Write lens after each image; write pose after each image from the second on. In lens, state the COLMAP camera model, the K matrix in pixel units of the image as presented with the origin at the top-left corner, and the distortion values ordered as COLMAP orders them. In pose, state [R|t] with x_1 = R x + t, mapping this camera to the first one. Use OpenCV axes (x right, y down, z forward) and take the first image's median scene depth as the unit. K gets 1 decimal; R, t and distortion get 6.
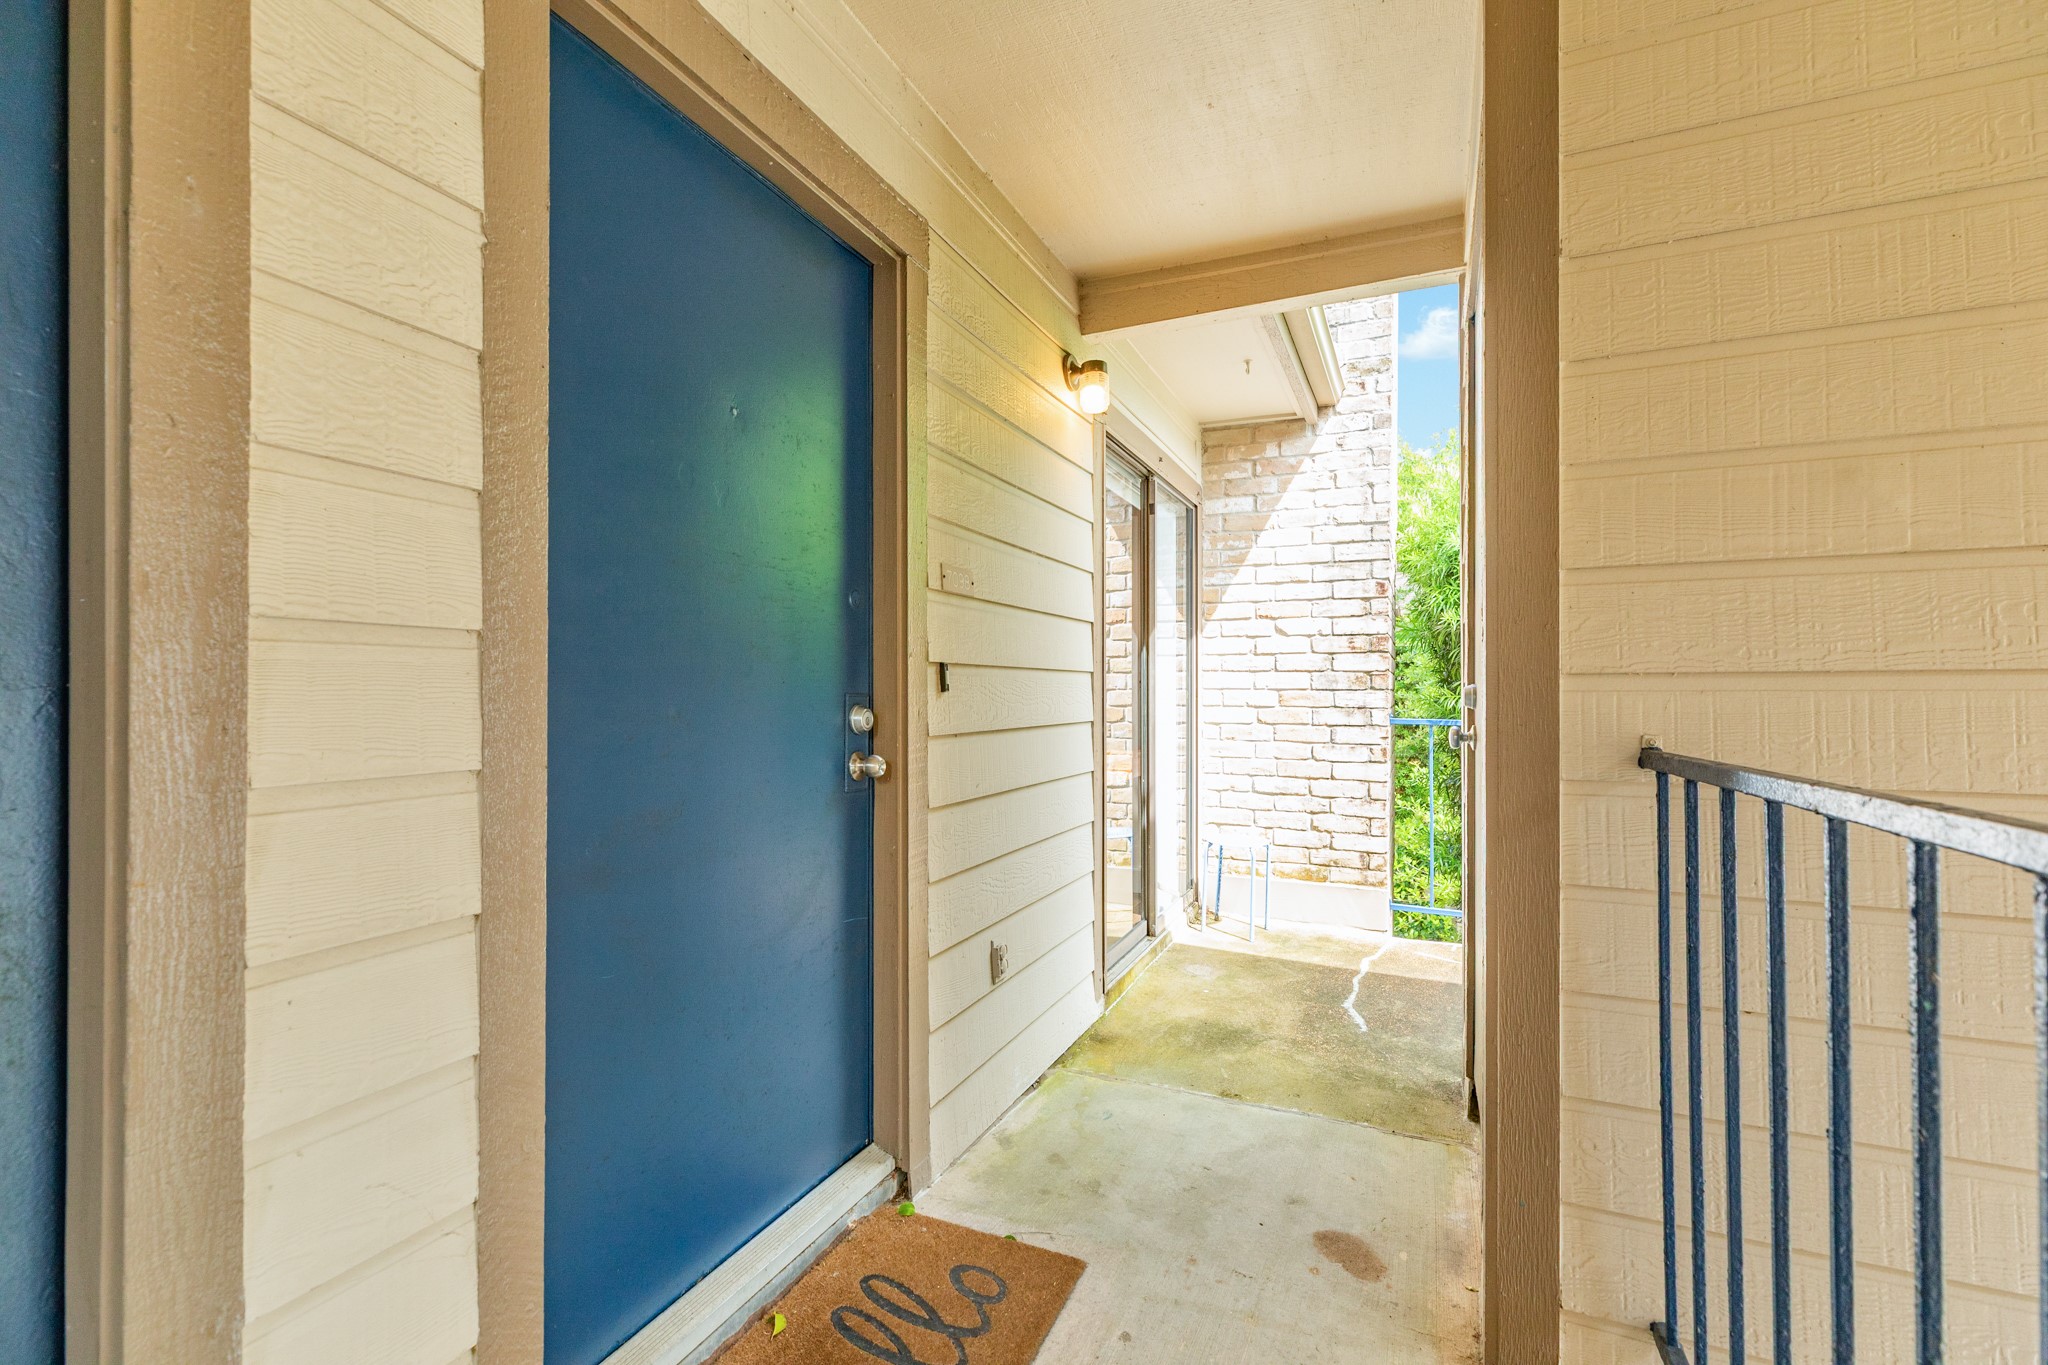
lens RADIAL K [[917.0, 0, 1012.9], [0, 917.0, 679.3], [0, 0, 1]] dist [0.002799, -0.000798]
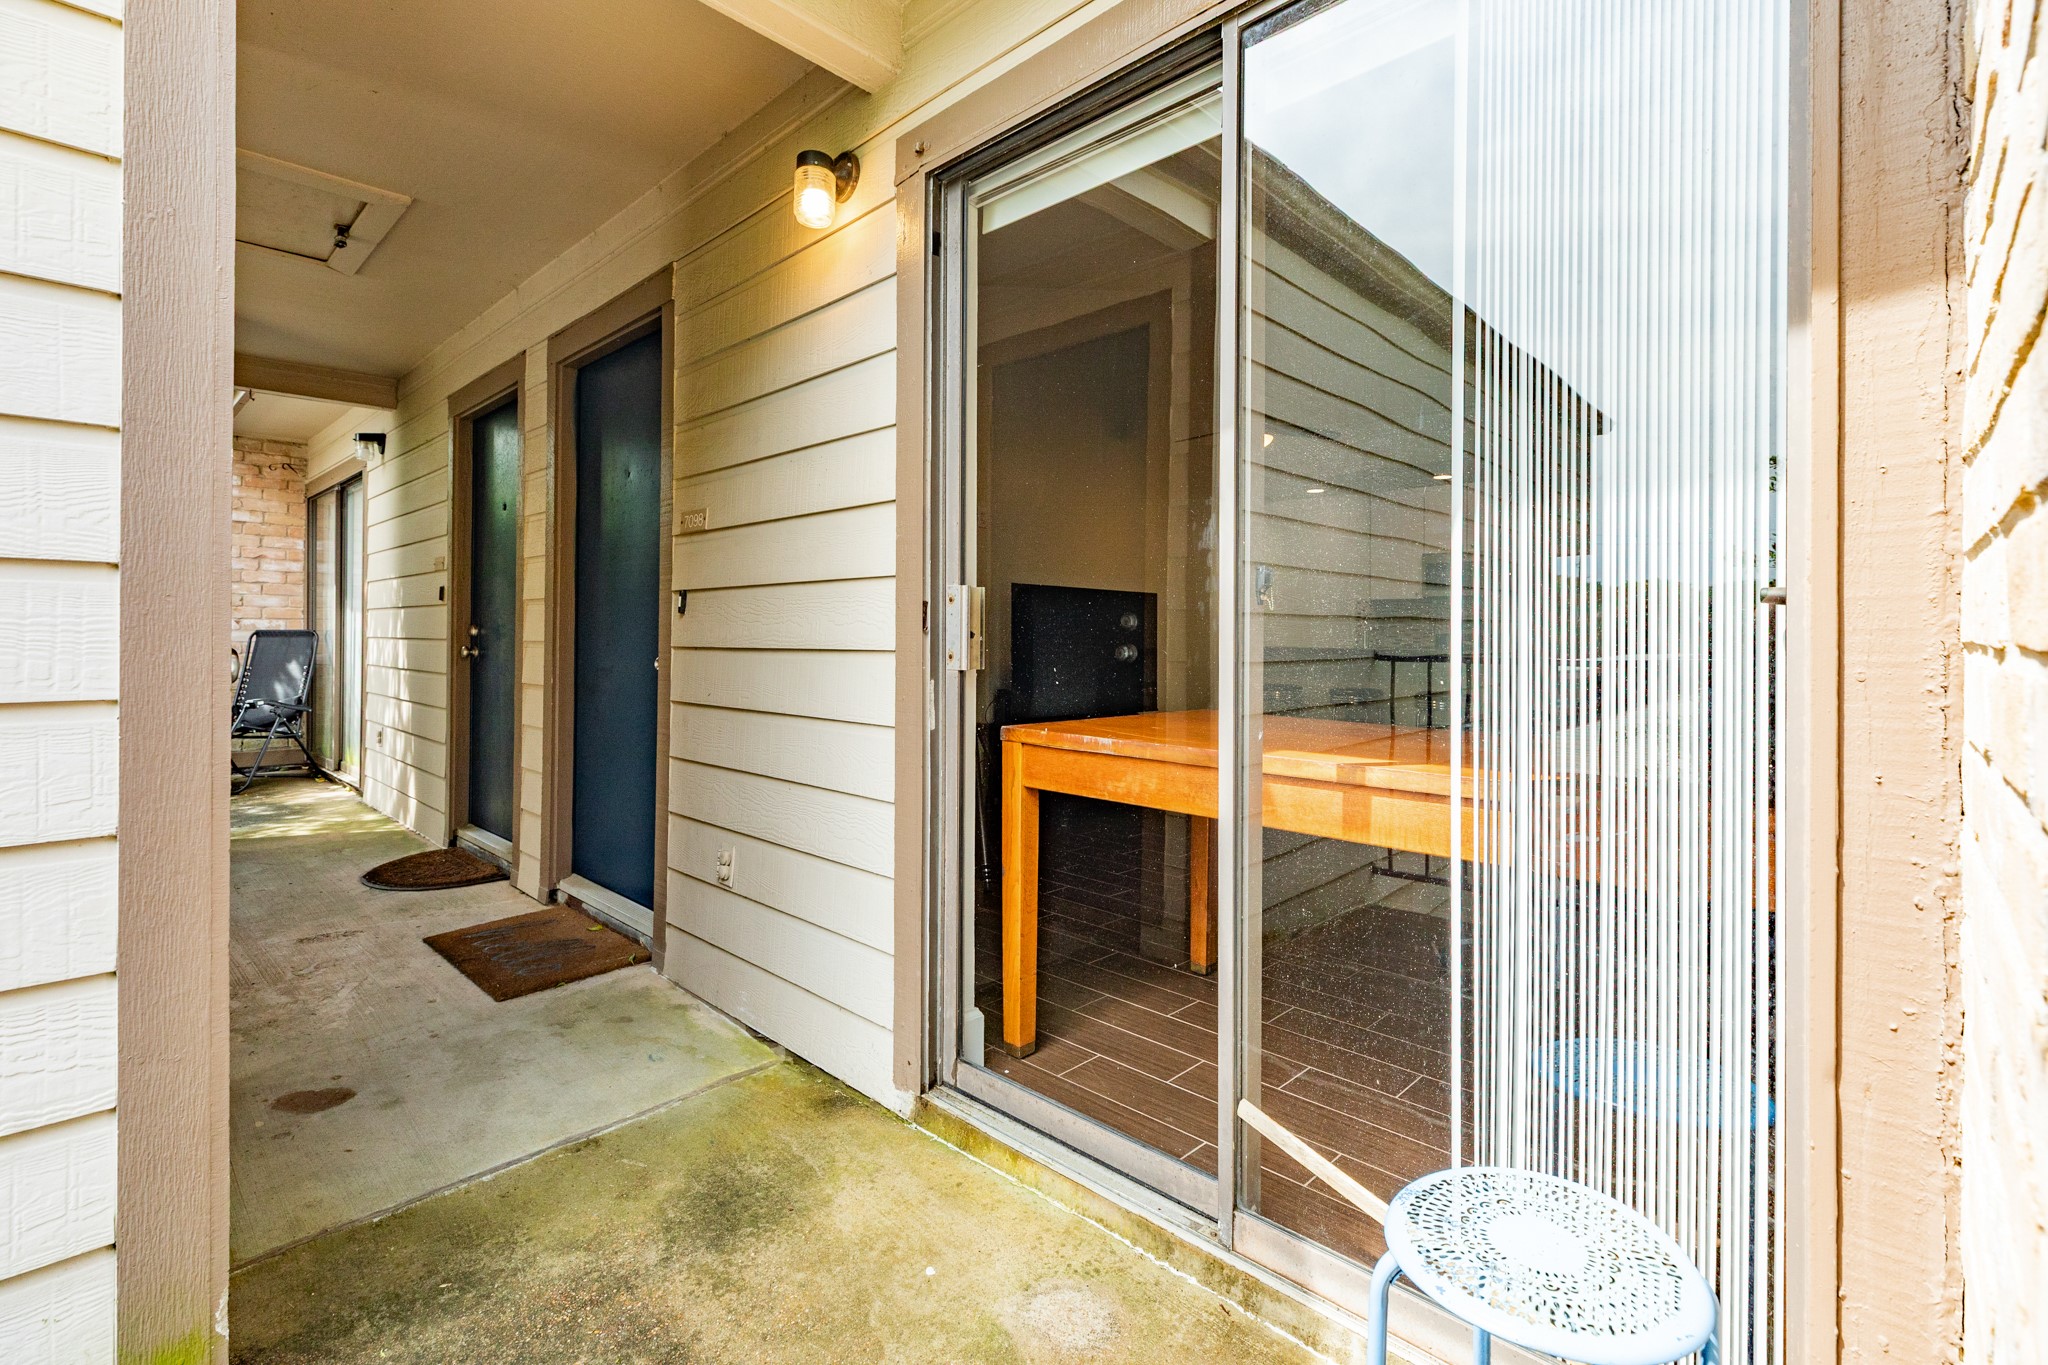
lens RADIAL K [[917.0, 0, 1024.3], [0, 917.0, 638.9], [0, 0, 1]] dist [0.002799, -0.000798]
pose [[-0.337726, -0.006601, -0.941221, 0.709692], [0.000695, 0.999973, -0.007262, 0.042869], [0.941244, -0.003107, -0.337712, 1.376694]]
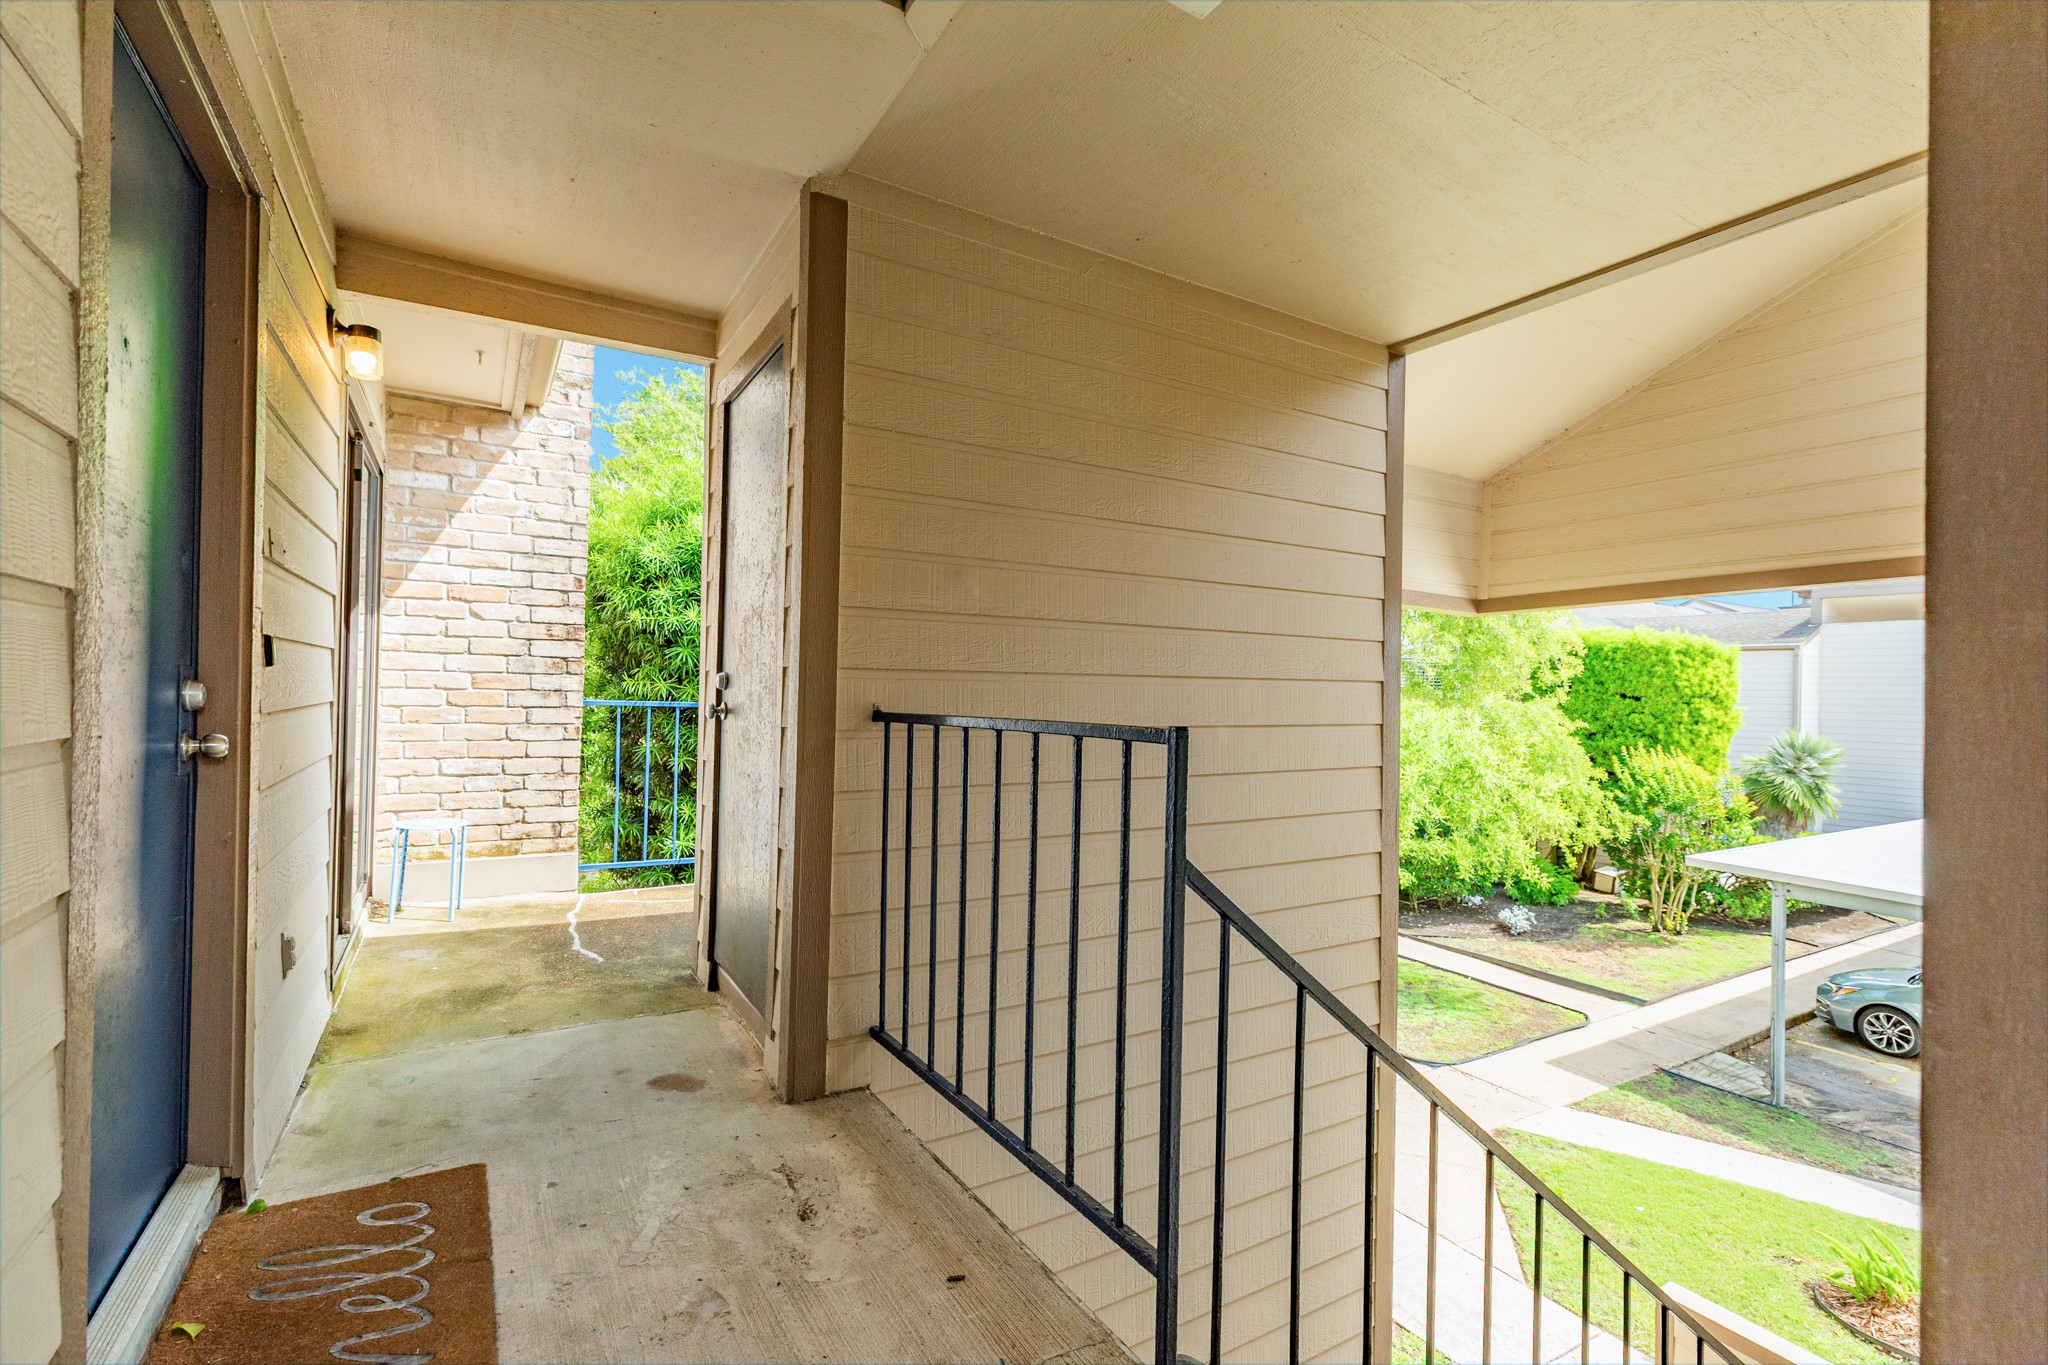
lens RADIAL K [[917.0, 0, 1036.4], [0, 917.0, 680.2], [0, 0, 1]] dist [0.002799, -0.000798]
pose [[0.561850, 0.016749, 0.827070, -0.299857], [-0.029265, 0.999572, -0.000362, 0.003505], [-0.826721, -0.024001, 0.562099, -0.128727]]
